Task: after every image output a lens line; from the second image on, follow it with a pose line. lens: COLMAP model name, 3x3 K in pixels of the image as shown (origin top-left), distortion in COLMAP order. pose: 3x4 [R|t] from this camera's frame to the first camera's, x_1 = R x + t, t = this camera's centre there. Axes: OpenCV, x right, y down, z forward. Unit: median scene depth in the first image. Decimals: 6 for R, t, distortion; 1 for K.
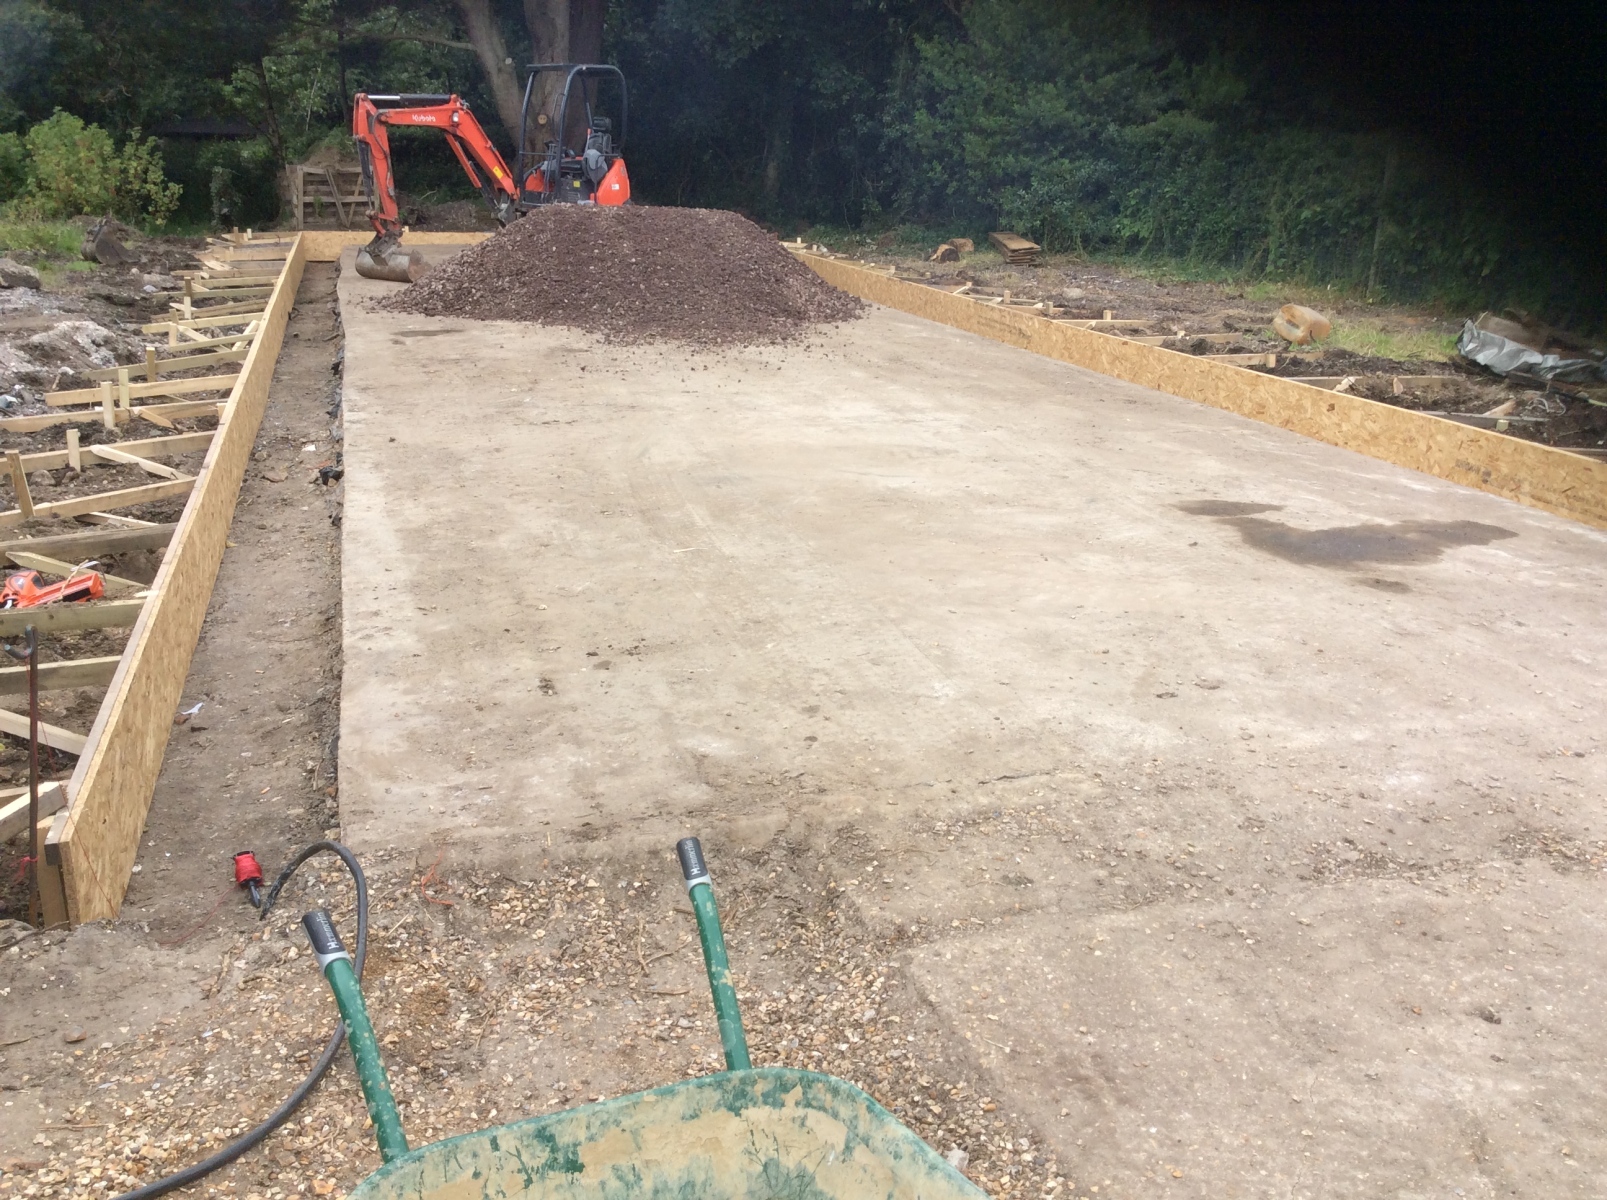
lens RADIAL K [[1448.4, 0, 810.4], [0, 1448.4, 593.9], [0, 0, 1]] dist [0.106231, -0.205341]
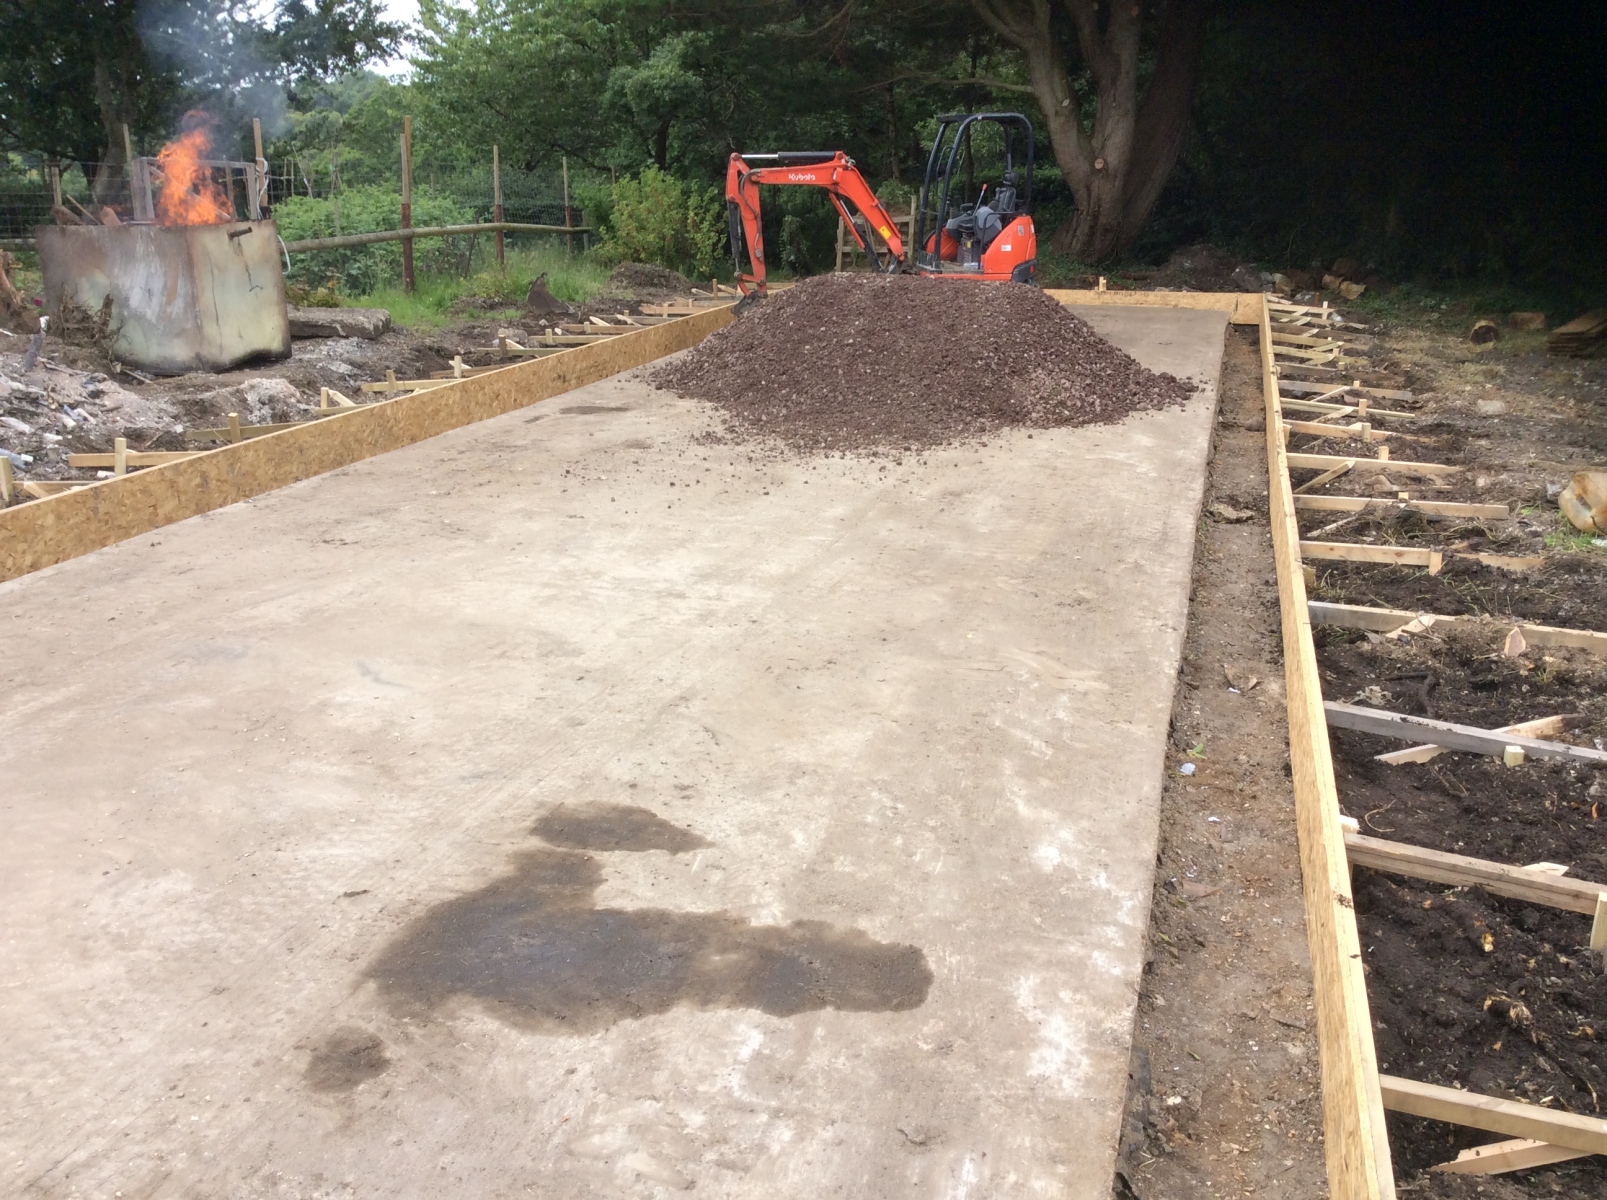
lens RADIAL K [[1448.4, 0, 795.3], [0, 1448.4, 608.8], [0, 0, 1]] dist [0.106231, -0.205341]
pose [[0.845432, 0.147807, -0.513223, 0.261635], [-0.151720, 0.987819, 0.034561, -0.074678], [0.512080, 0.048647, 0.857559, 0.184634]]
